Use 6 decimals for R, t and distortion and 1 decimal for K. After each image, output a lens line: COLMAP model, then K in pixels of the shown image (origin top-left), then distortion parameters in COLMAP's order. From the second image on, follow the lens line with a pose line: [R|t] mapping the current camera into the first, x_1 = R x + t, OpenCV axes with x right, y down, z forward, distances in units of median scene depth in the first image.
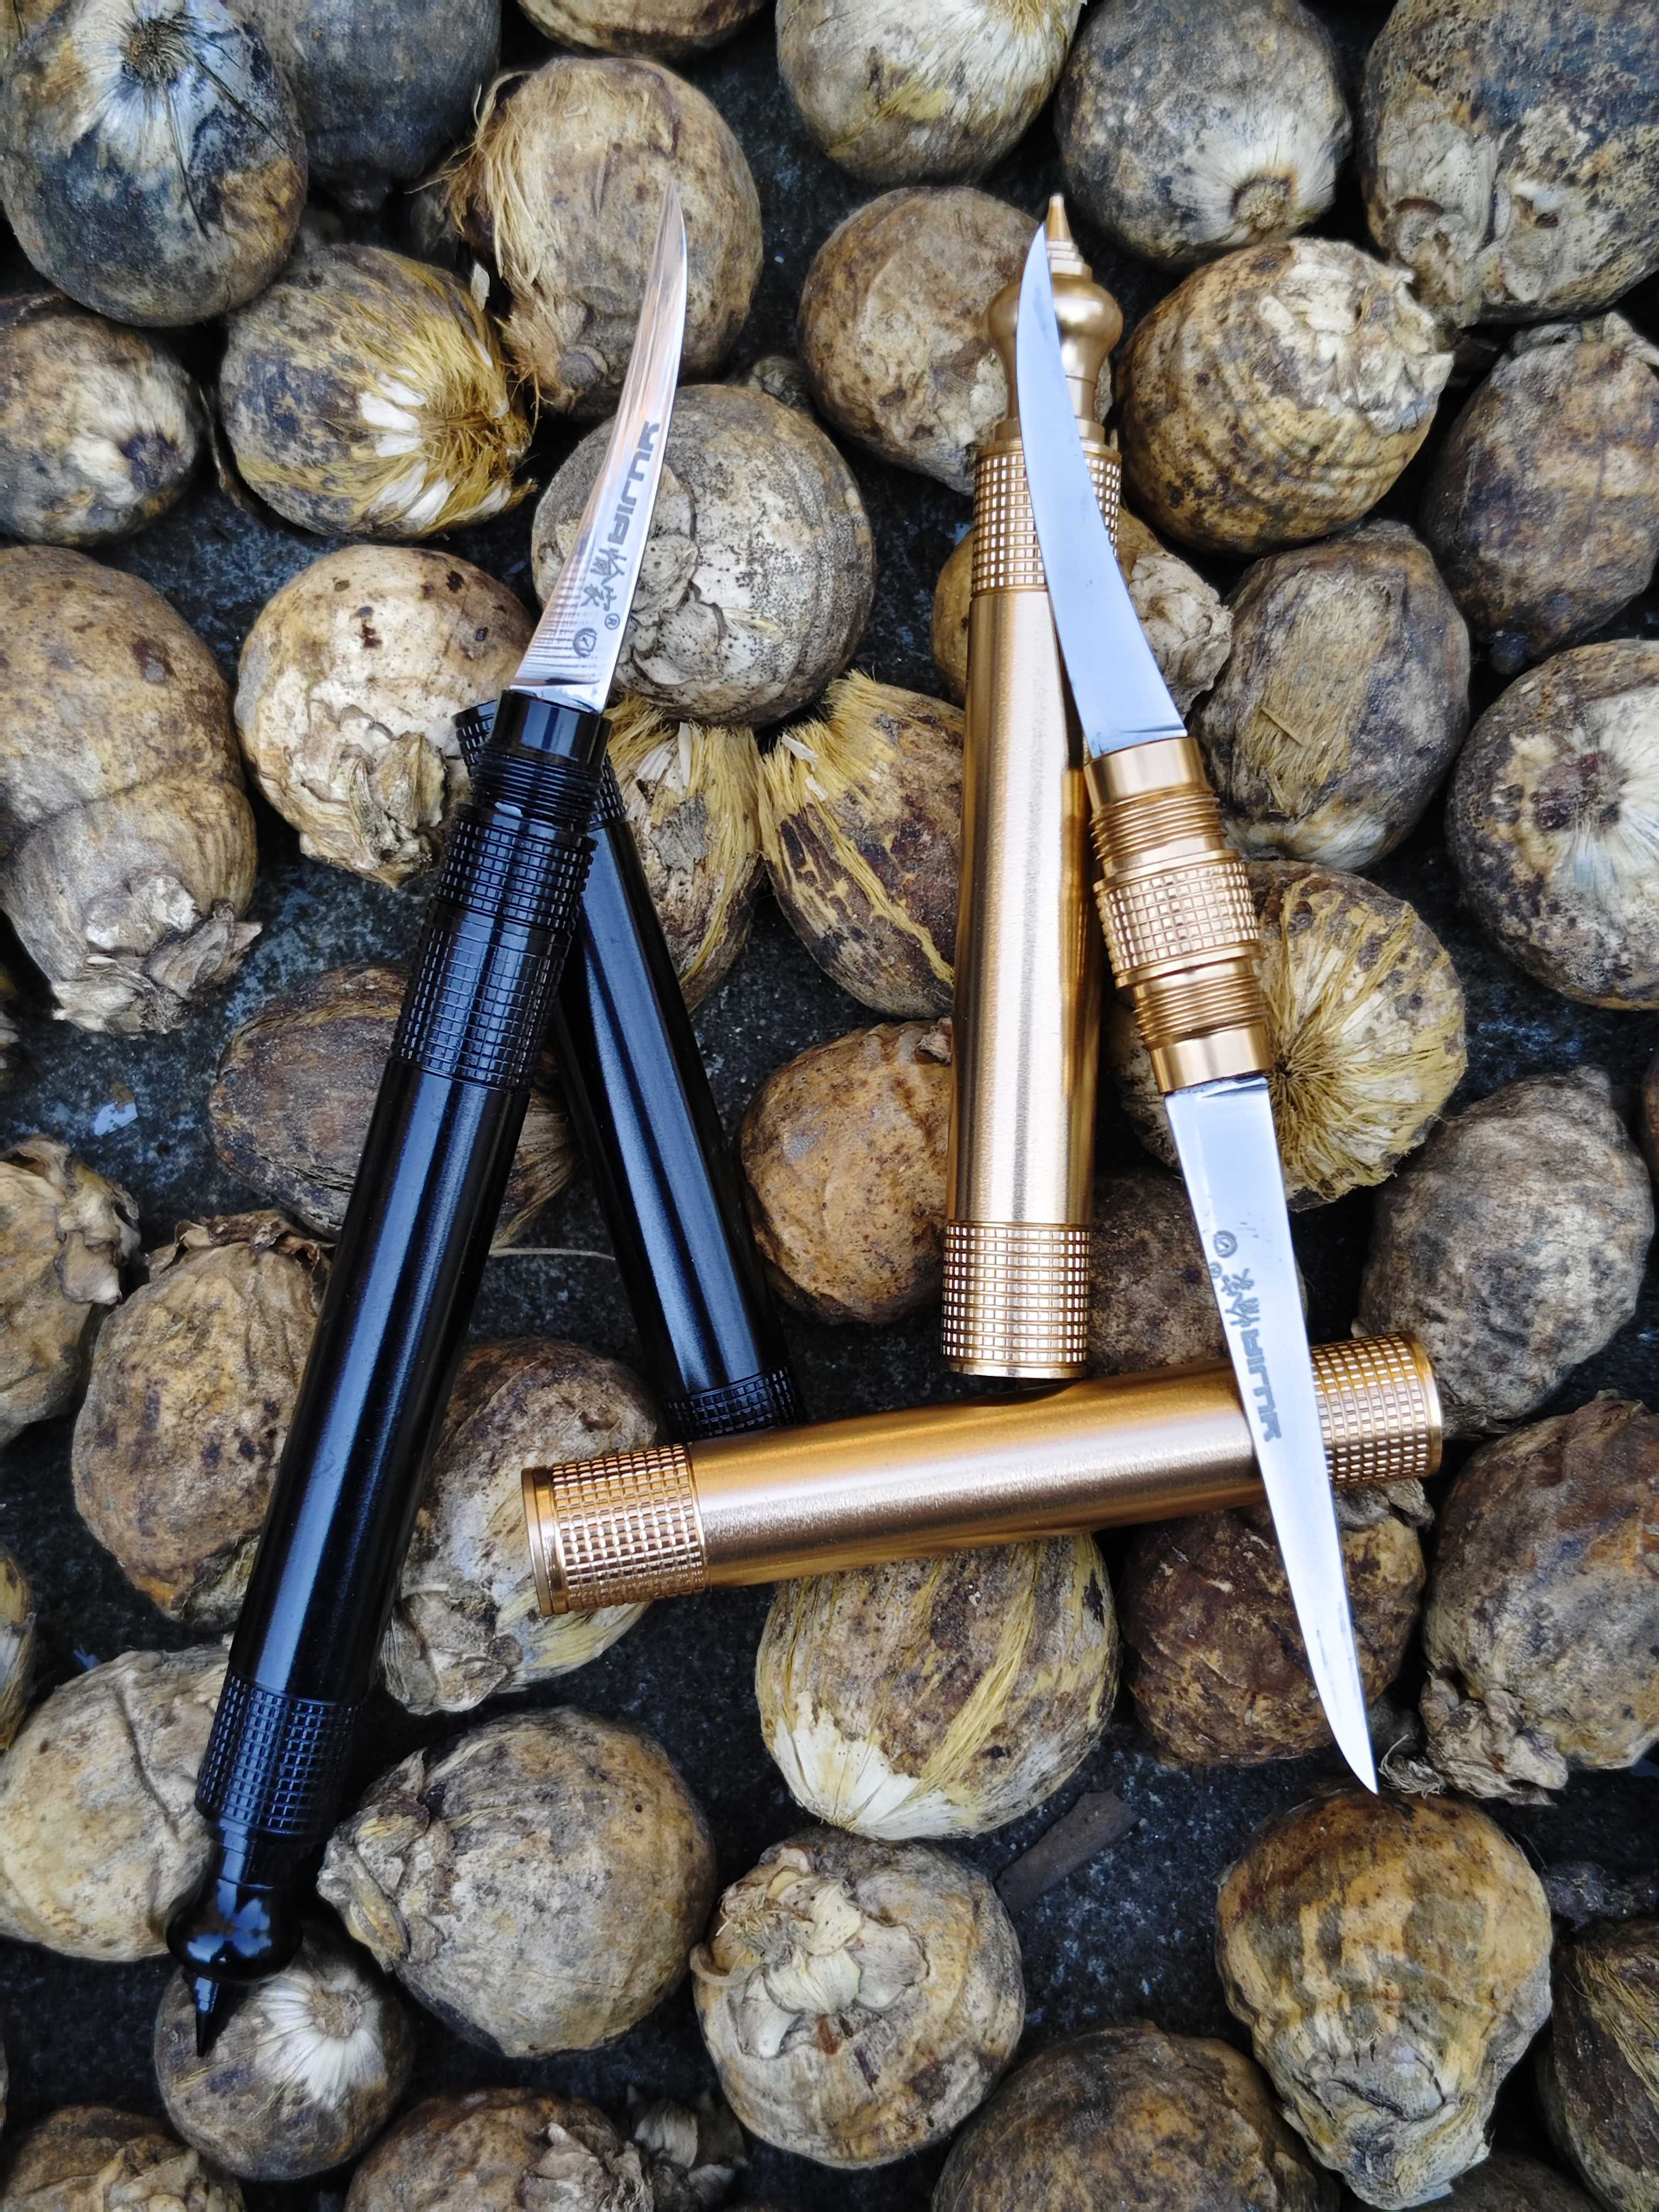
lens RADIAL K [[3311.2, 0, 767.0], [0, 3311.2, 1111.7], [0, 0, 1]] dist [-0.004089, 0.000000]
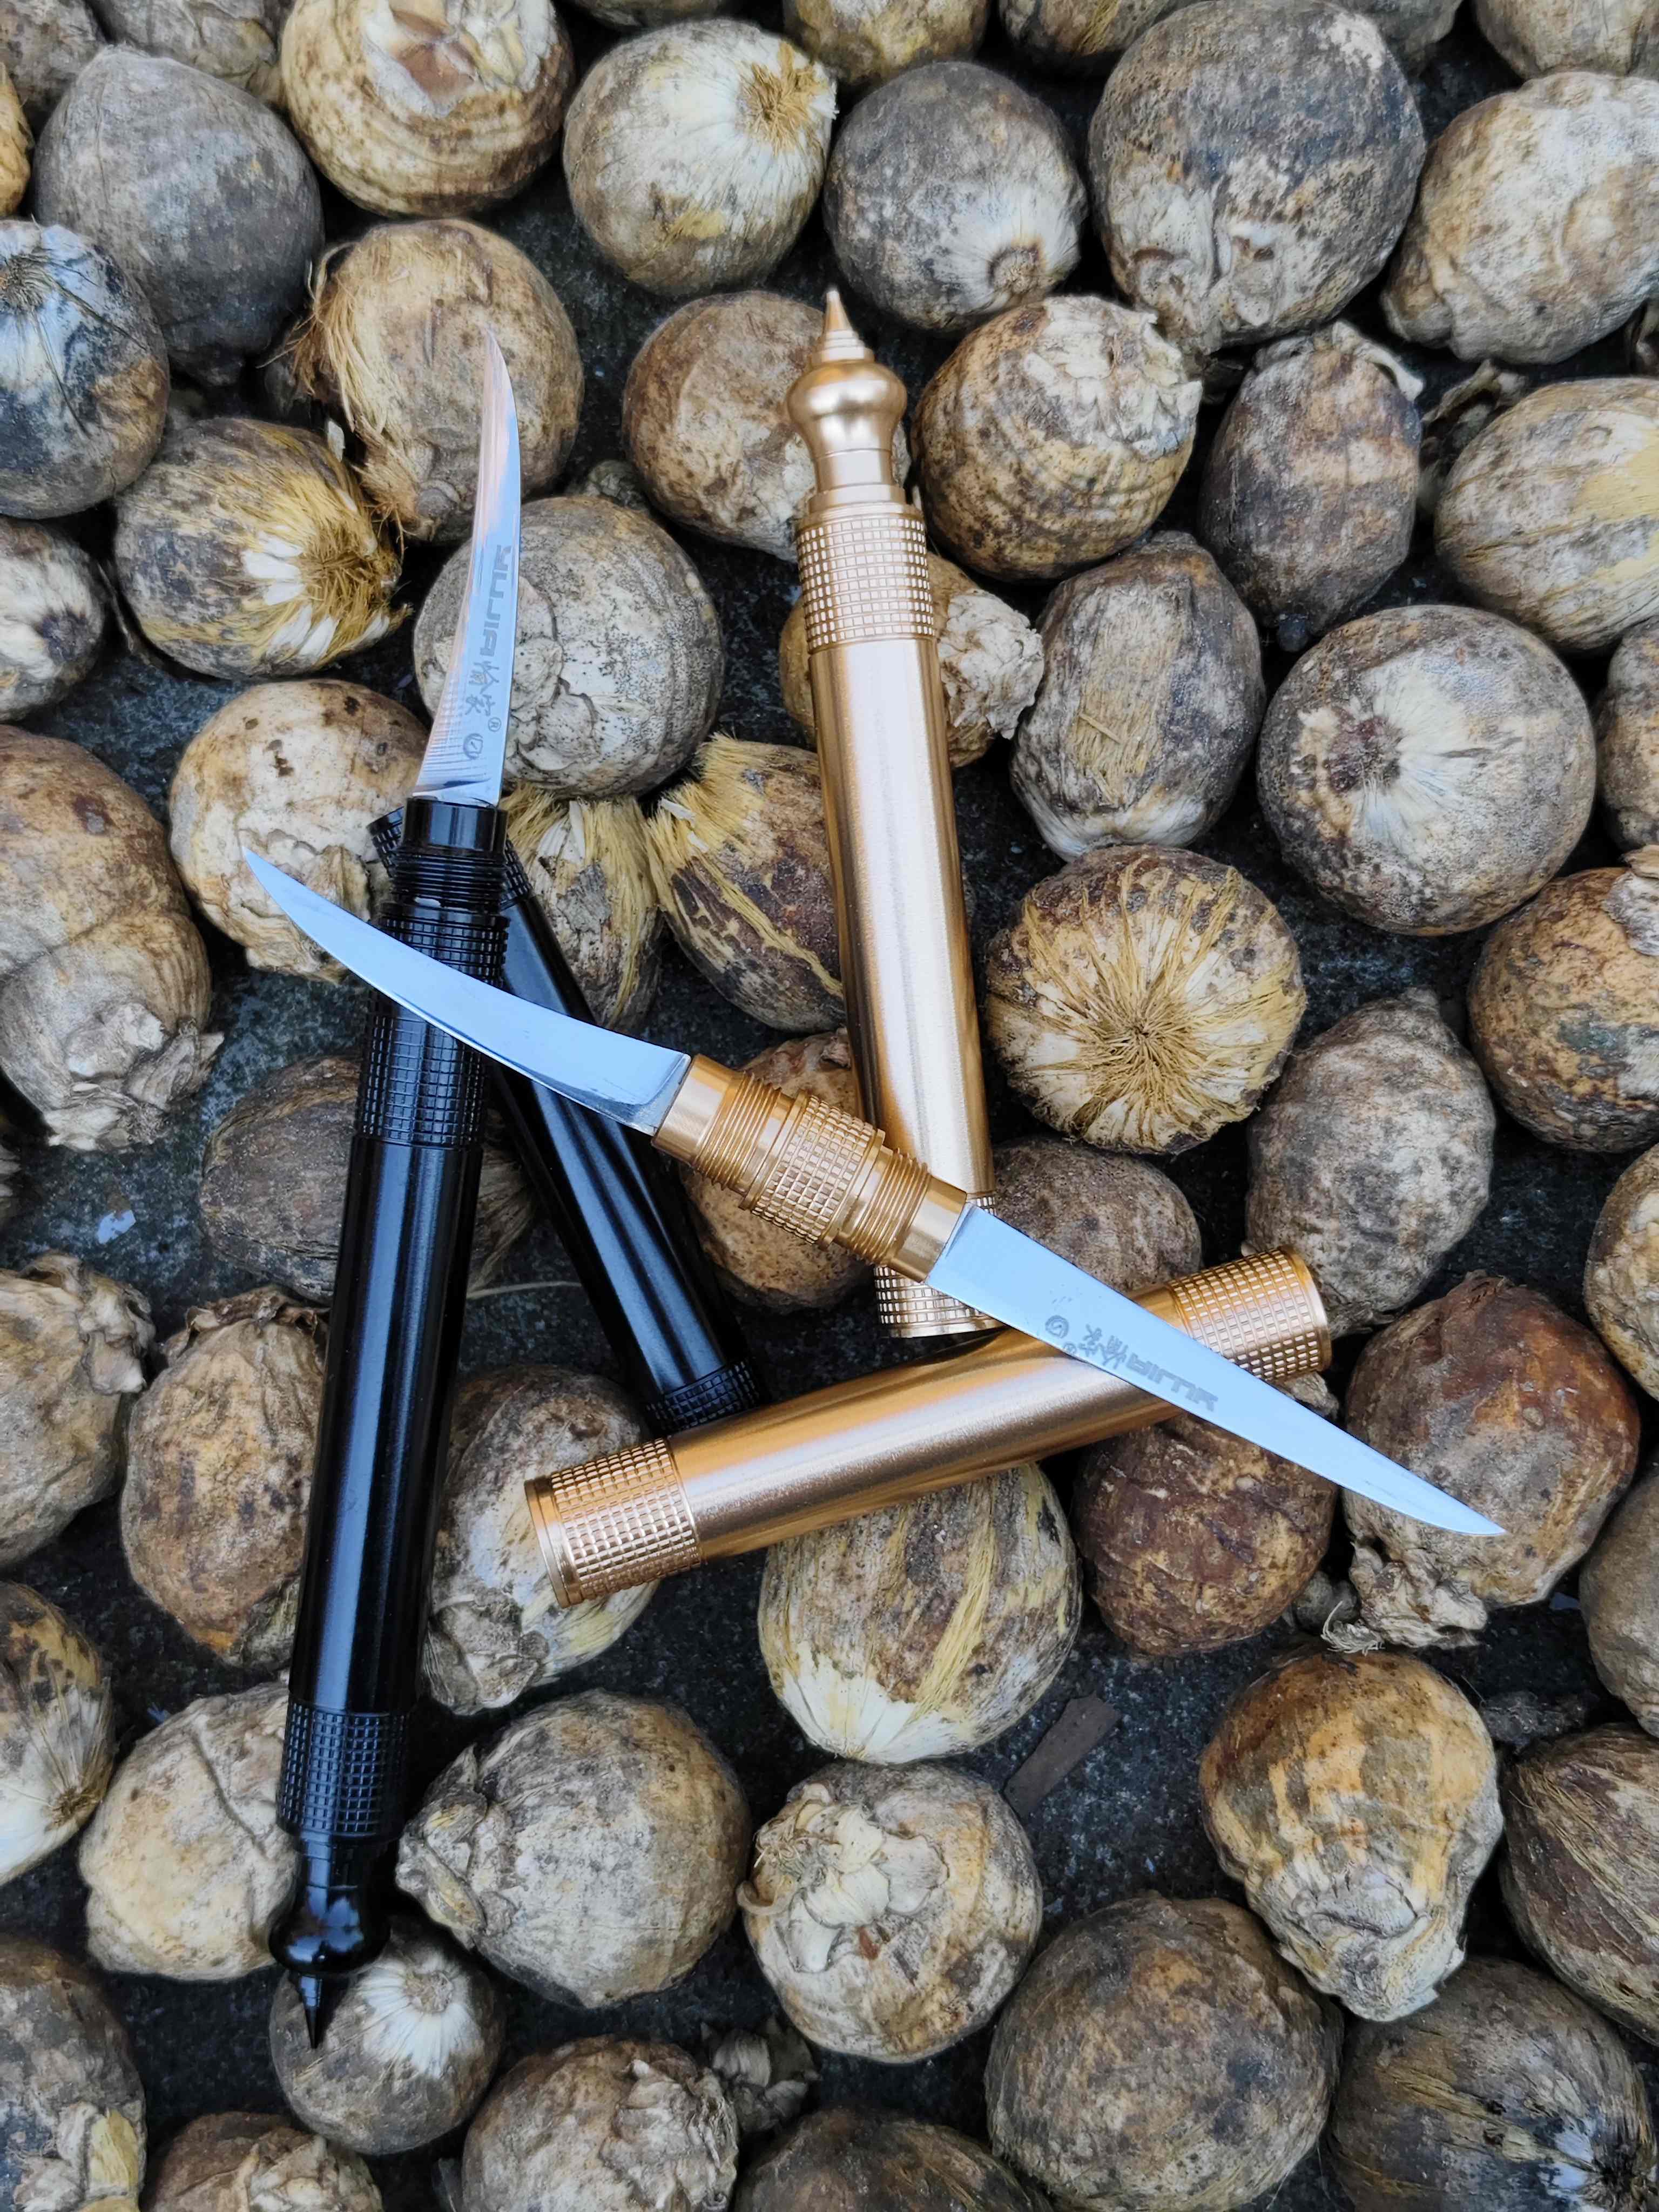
lens RADIAL K [[3311.2, 0, 800.4], [0, 3311.2, 1053.0], [0, 0, 1]] dist [-0.004089, 0.000000]
pose [[0.989112, -0.145237, 0.023725, 0.012378], [0.145726, 0.989115, -0.020371, 0.000737], [-0.020508, 0.023607, 0.999511, -0.119295]]
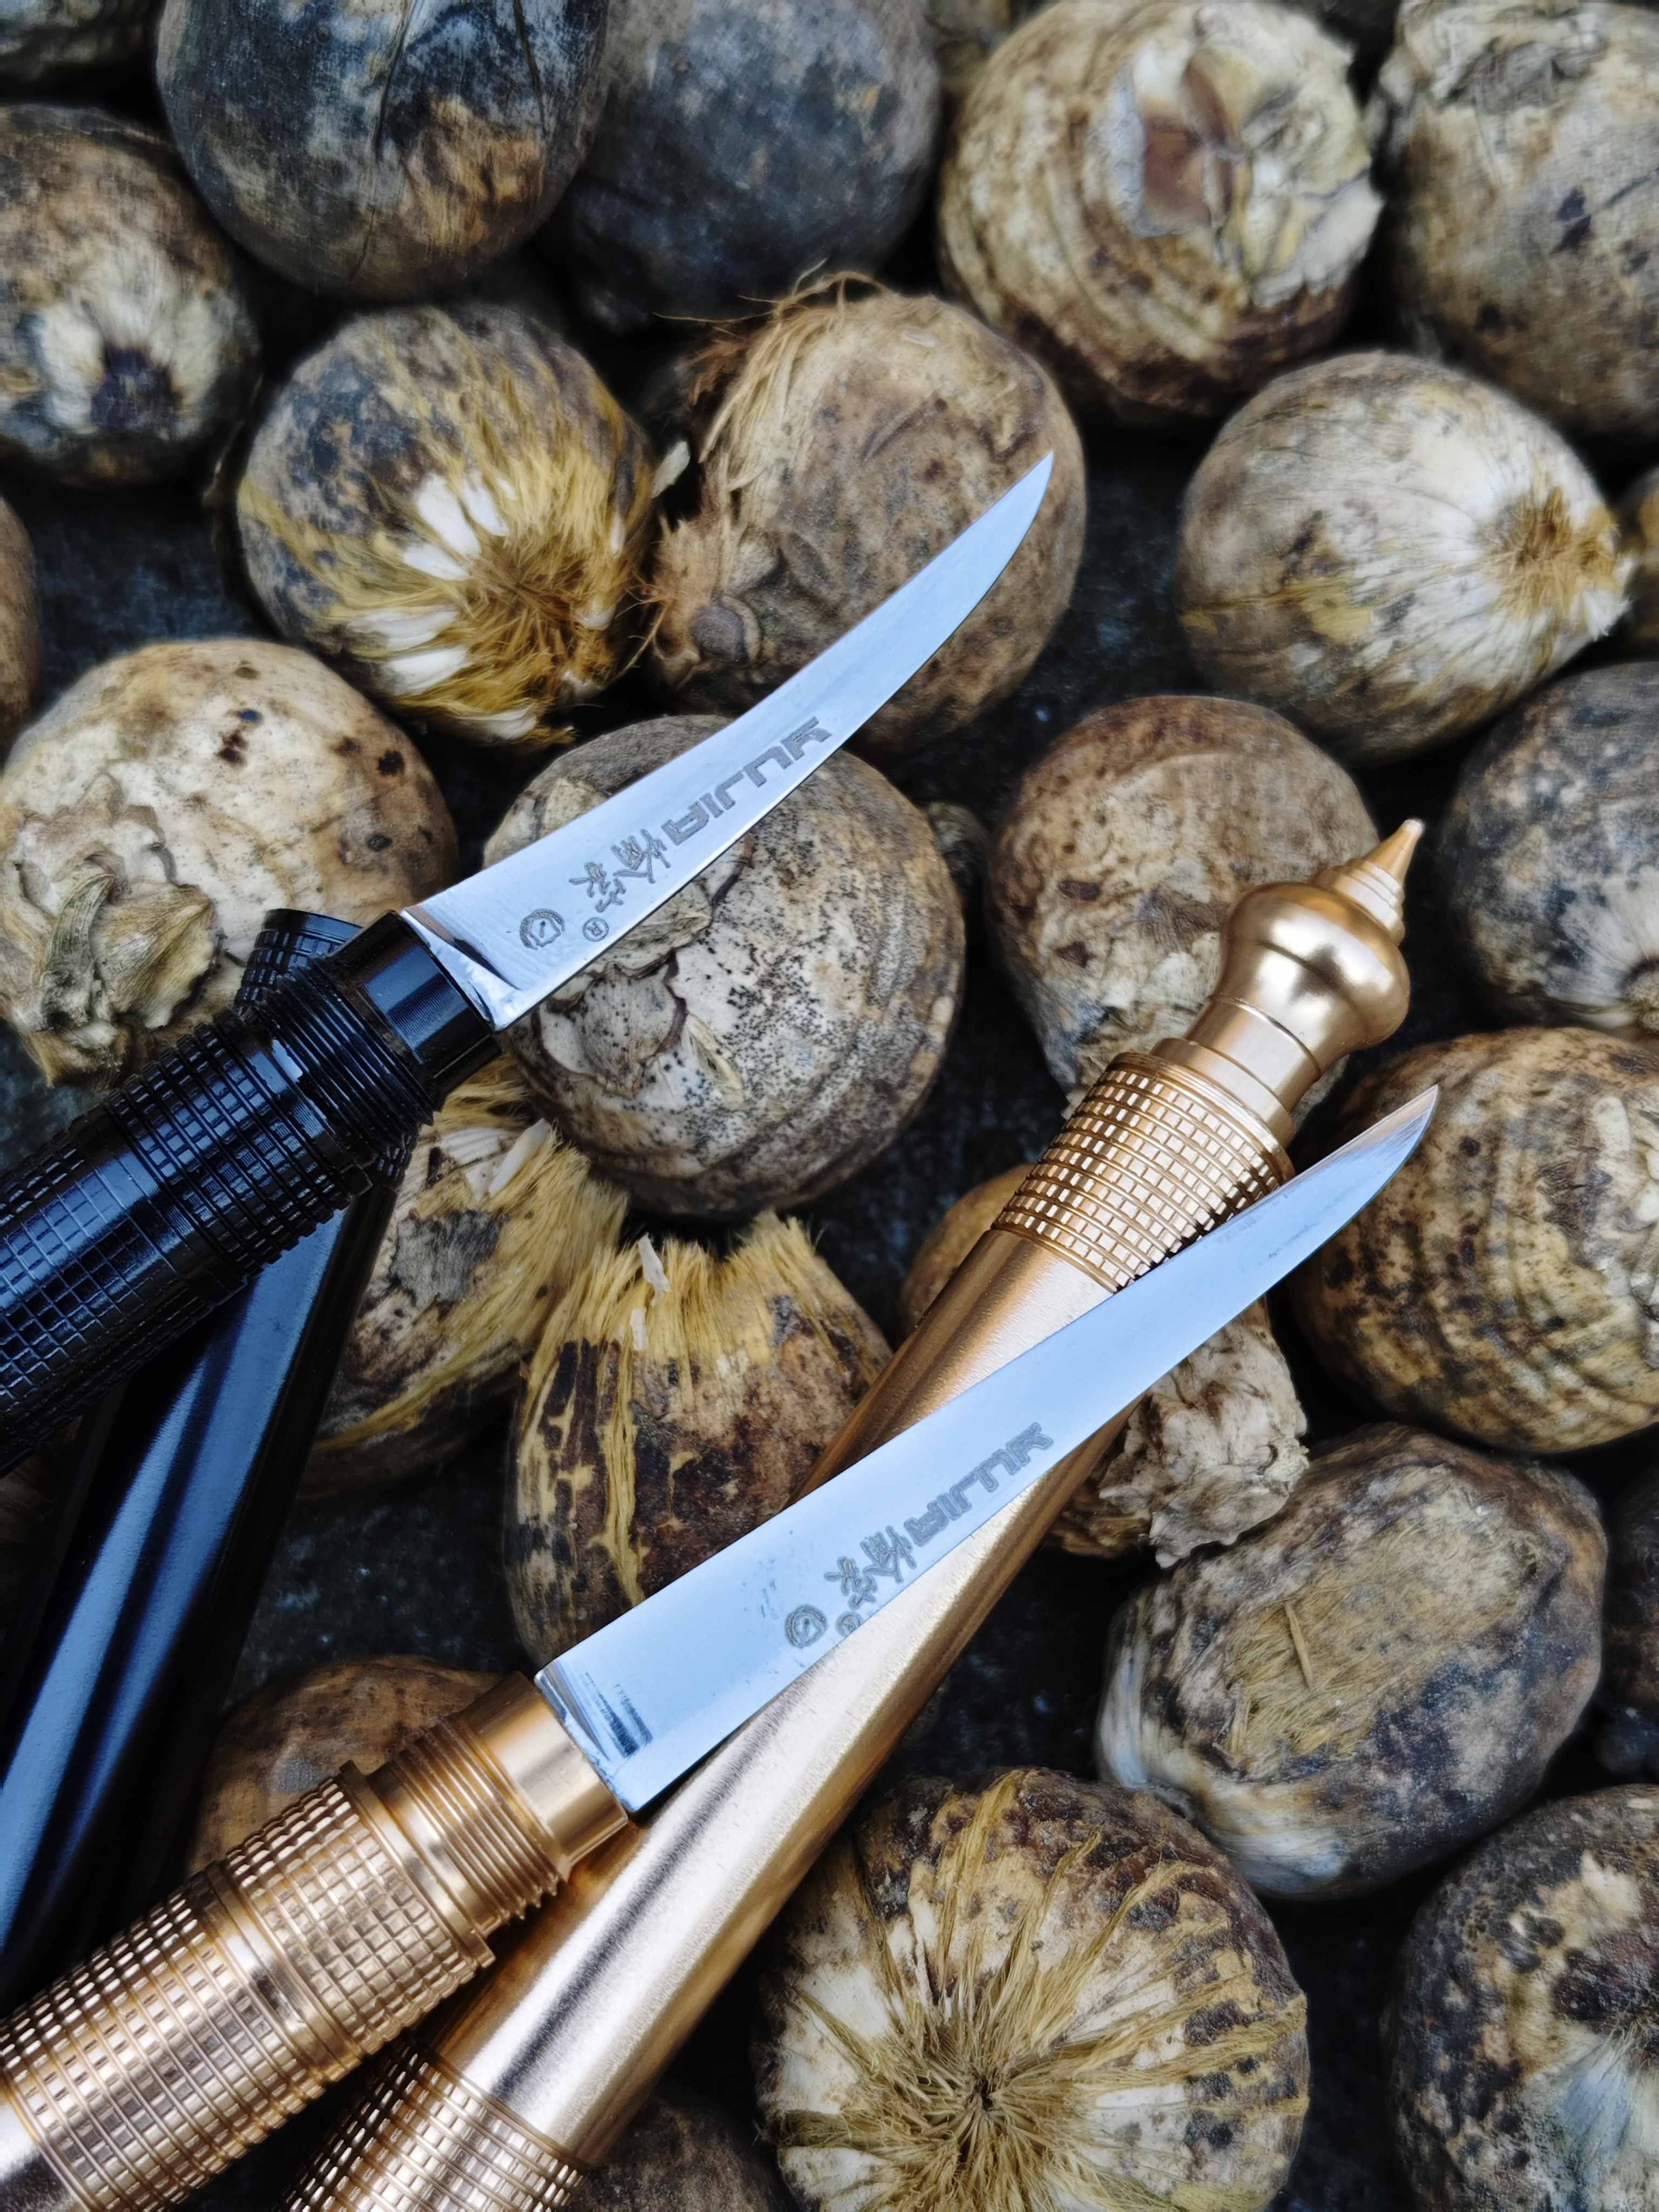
lens RADIAL K [[3311.2, 0, 882.4], [0, 3311.2, 1113.9], [0, 0, 1]] dist [-0.004089, 0.000000]
pose [[0.827004, 0.561886, -0.018635, 0.041175], [-0.551750, 0.804833, -0.218669, -0.012232], [-0.107869, 0.191122, 0.975621, 0.351610]]
